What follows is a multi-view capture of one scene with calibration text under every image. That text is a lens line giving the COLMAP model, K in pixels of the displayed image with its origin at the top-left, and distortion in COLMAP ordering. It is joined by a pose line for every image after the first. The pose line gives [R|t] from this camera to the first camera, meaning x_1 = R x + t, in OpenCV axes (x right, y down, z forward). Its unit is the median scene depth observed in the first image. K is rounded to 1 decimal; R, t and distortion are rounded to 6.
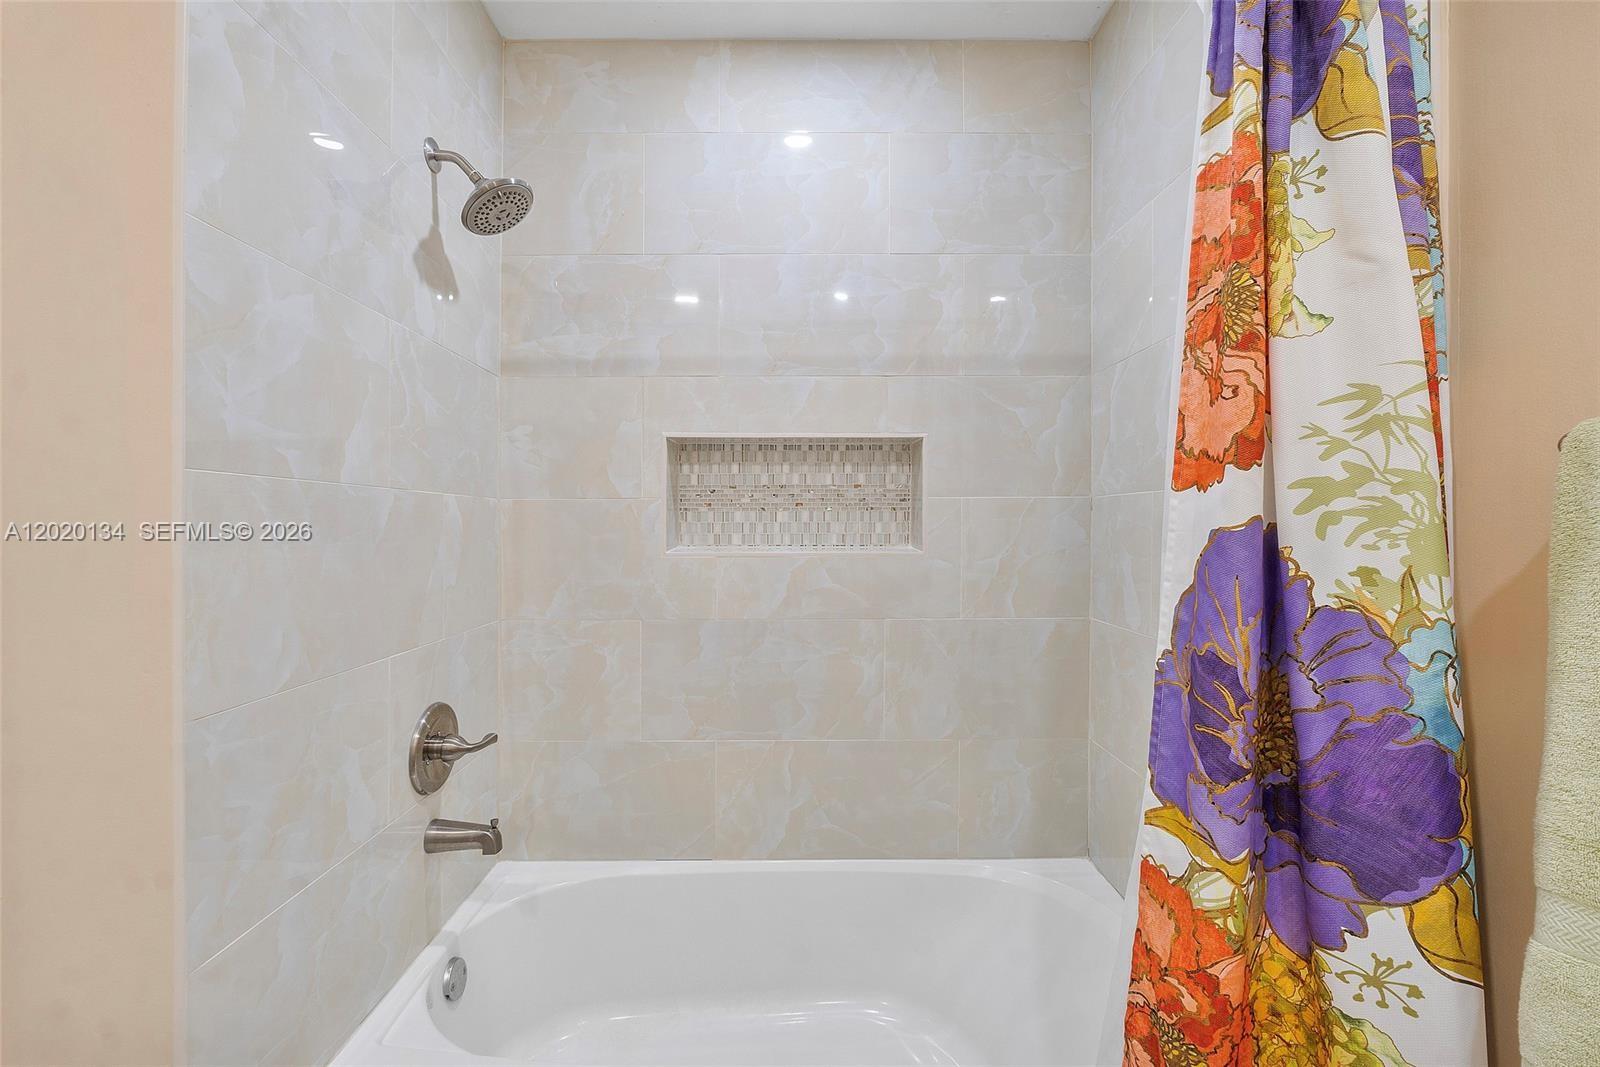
lens RADIAL K [[673.5, 0, 789.9], [0, 673.5, 529.9], [0, 0, 1]] dist [-0.008874, 0.000500]
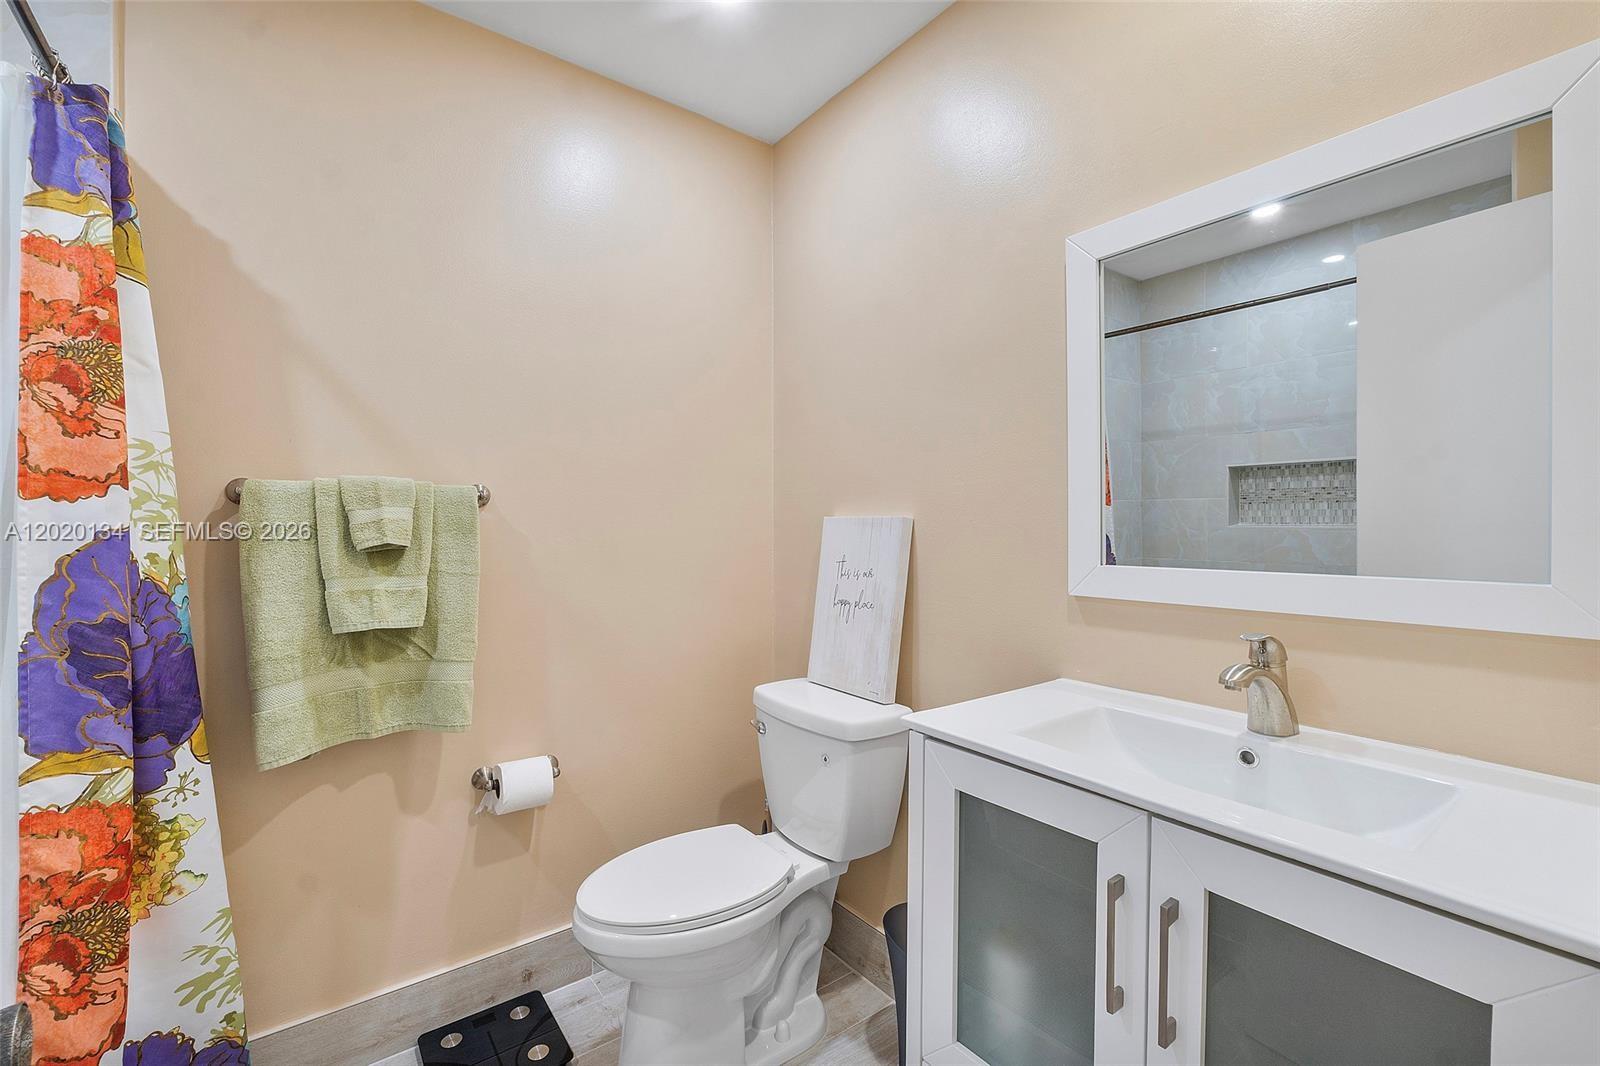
lens RADIAL K [[673.5, 0, 789.9], [0, 673.5, 529.4], [0, 0, 1]] dist [-0.008874, 0.000500]
pose [[-0.602307, -0.007676, 0.798228, -1.354762], [0.003774, 0.999915, 0.012463, -0.016349], [-0.798256, 0.010519, -0.602227, 0.714422]]
